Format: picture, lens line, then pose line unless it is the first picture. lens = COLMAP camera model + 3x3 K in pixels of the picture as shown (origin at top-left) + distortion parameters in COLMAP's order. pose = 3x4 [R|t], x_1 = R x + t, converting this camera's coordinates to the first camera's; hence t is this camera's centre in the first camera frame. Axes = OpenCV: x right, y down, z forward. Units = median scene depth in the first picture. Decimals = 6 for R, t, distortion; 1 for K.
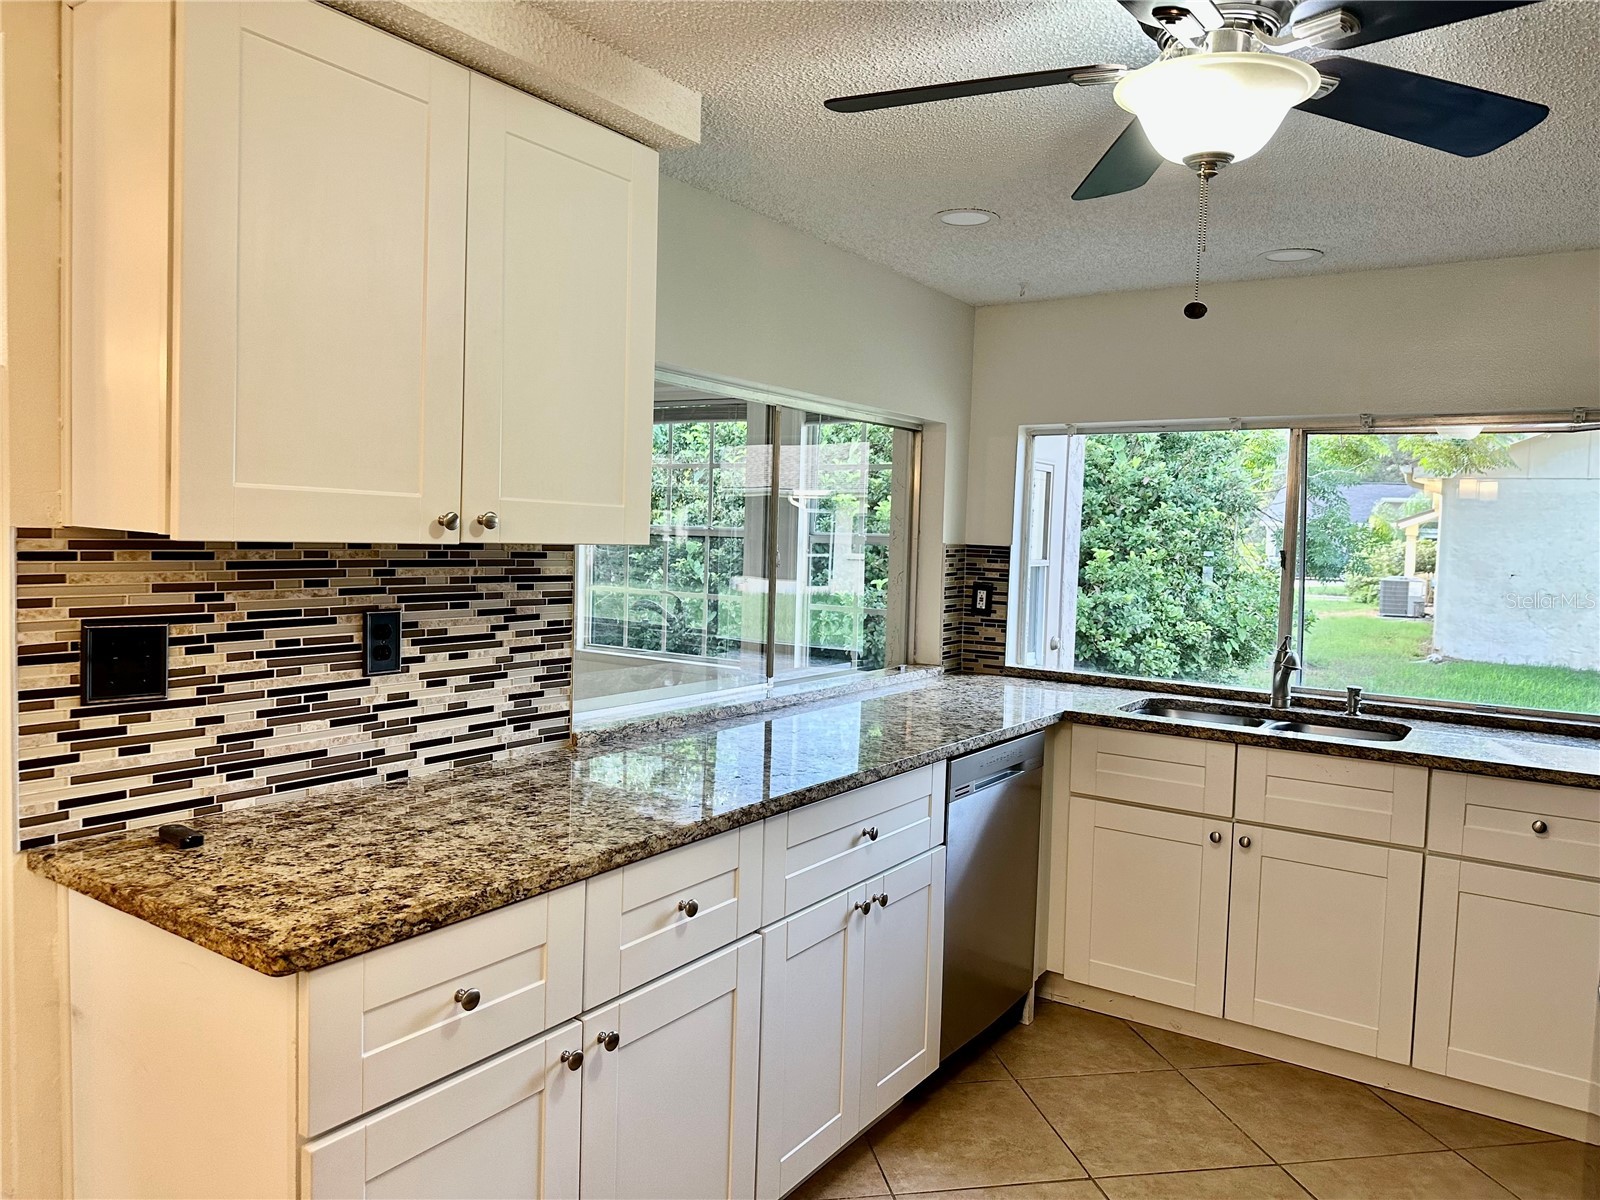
lens RADIAL K [[1122.6, 0, 801.8], [0, 1122.6, 599.2], [0, 0, 1]] dist [0.076371, -0.082336]
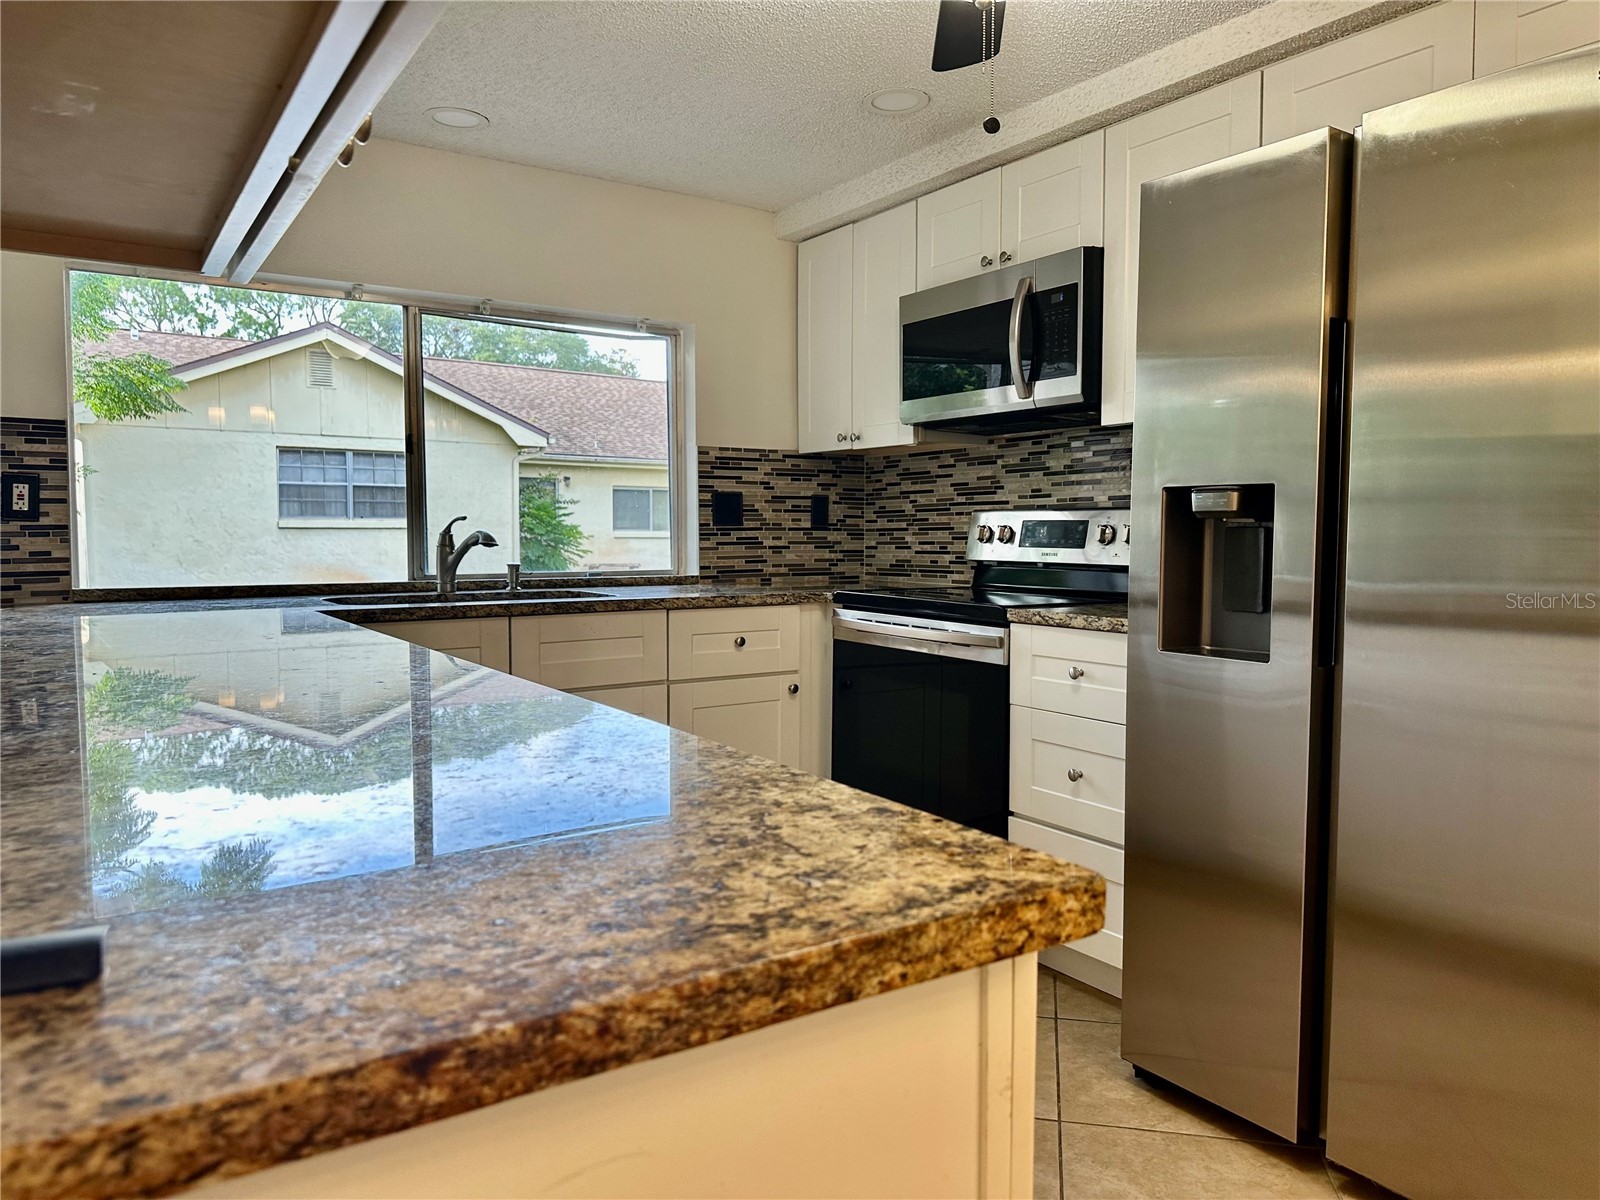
lens RADIAL K [[1122.6, 0, 801.8], [0, 1122.6, 599.2], [0, 0, 1]] dist [0.076371, -0.082336]
pose [[0.378242, -0.089488, 0.921371, -0.310692], [0.068194, 0.995306, 0.068674, 0.047387], [-0.923191, 0.036857, 0.382569, 0.301460]]
